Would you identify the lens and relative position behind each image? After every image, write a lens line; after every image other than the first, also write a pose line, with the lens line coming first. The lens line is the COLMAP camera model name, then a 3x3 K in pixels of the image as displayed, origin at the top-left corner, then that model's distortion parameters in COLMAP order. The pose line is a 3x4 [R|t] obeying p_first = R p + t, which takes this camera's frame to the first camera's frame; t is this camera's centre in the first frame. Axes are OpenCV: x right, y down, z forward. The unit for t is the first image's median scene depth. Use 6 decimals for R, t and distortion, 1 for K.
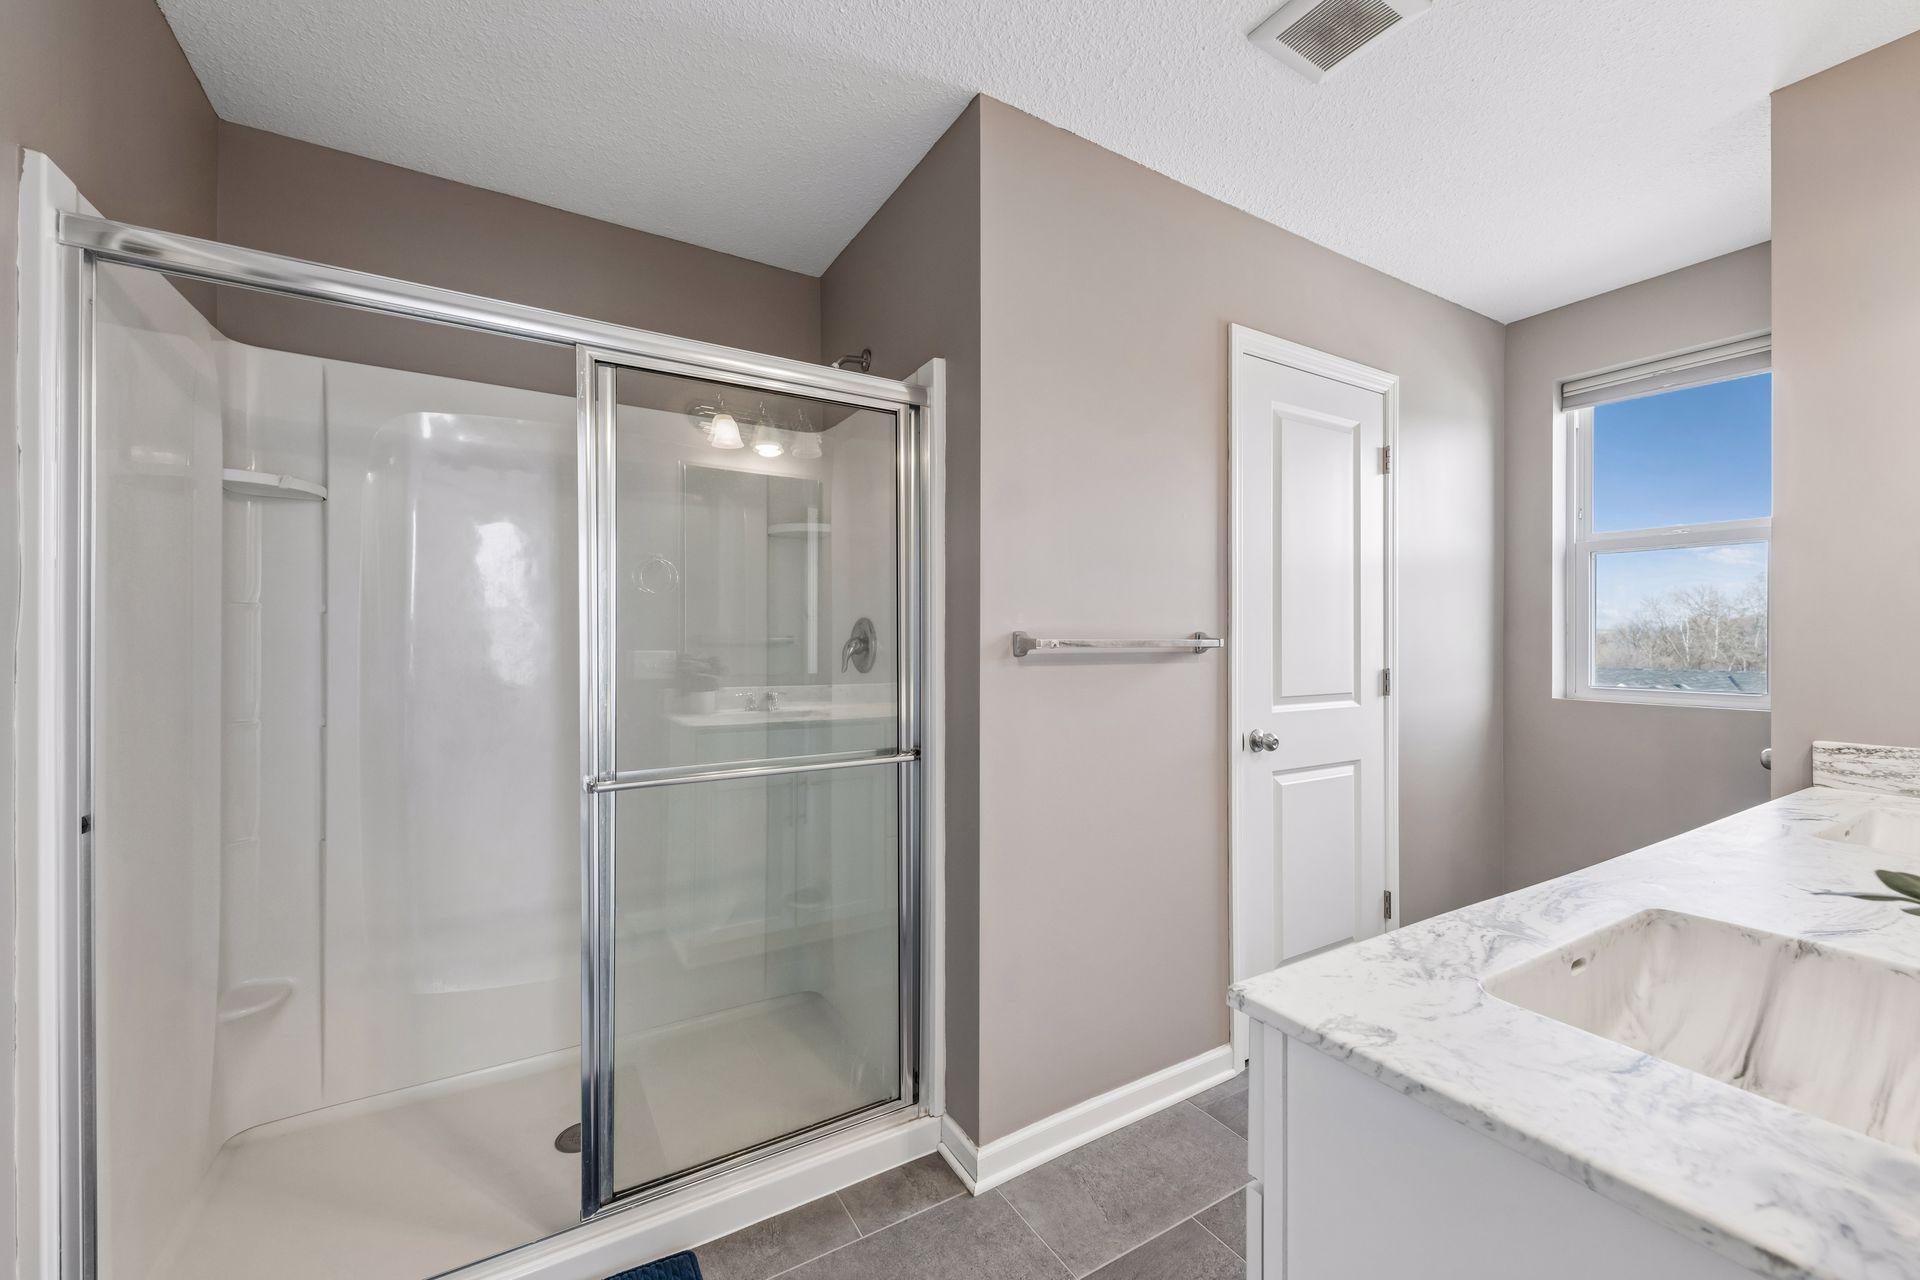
lens RADIAL K [[753.9, 0, 959.2], [0, 753.9, 640.3], [0, 0, 1]] dist [0.000155, -0.000004]
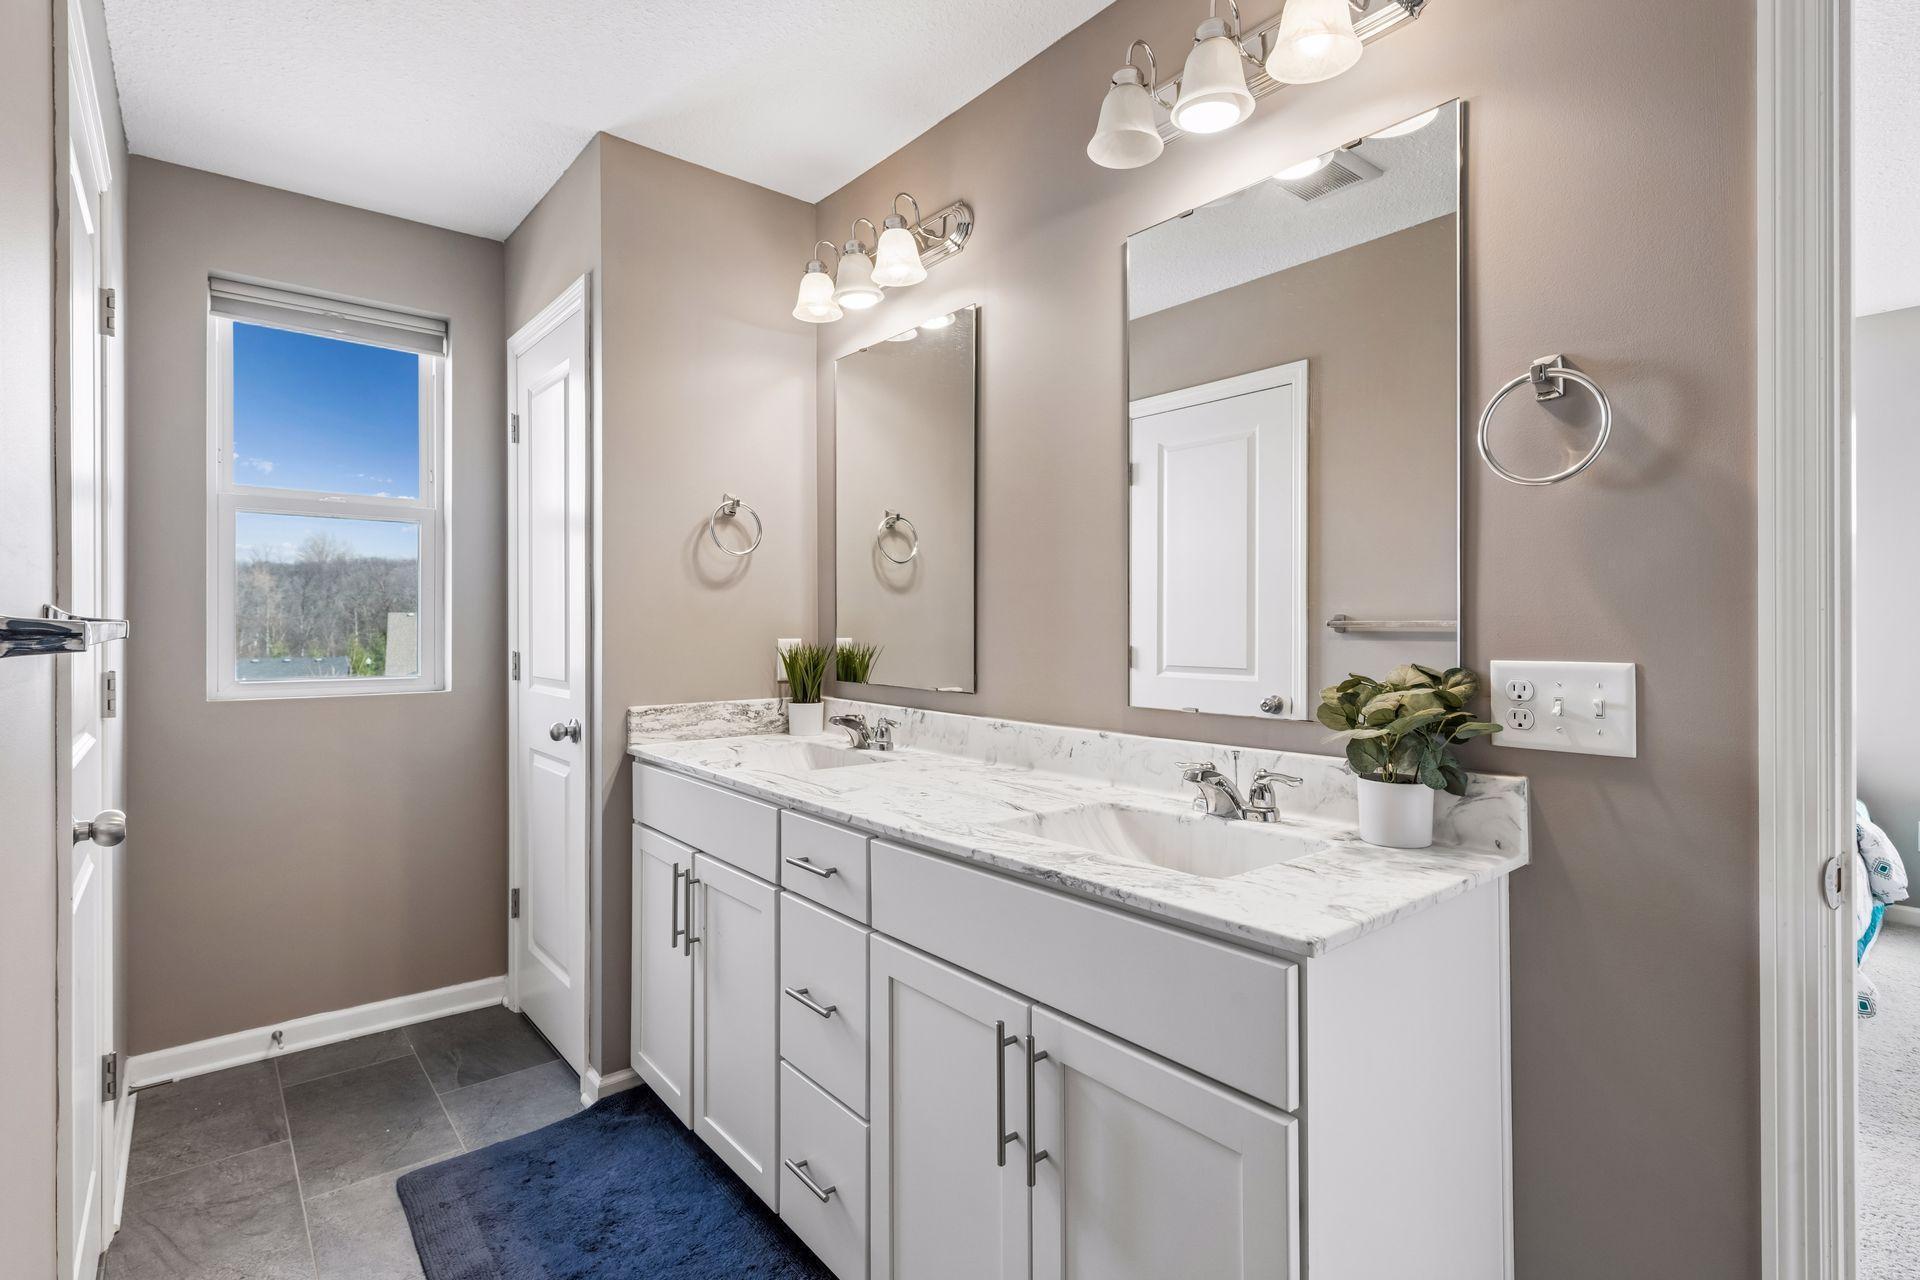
lens RADIAL K [[912.5, 0, 958.5], [0, 912.5, 629.1], [0, 0, 1]] dist [-0.001324, -0.000033]
pose [[-0.157292, -0.004309, 0.987543, -0.358279], [0.000869, 0.999989, 0.004501, 0.006008], [-0.987552, 0.001566, -0.157286, 0.735803]]
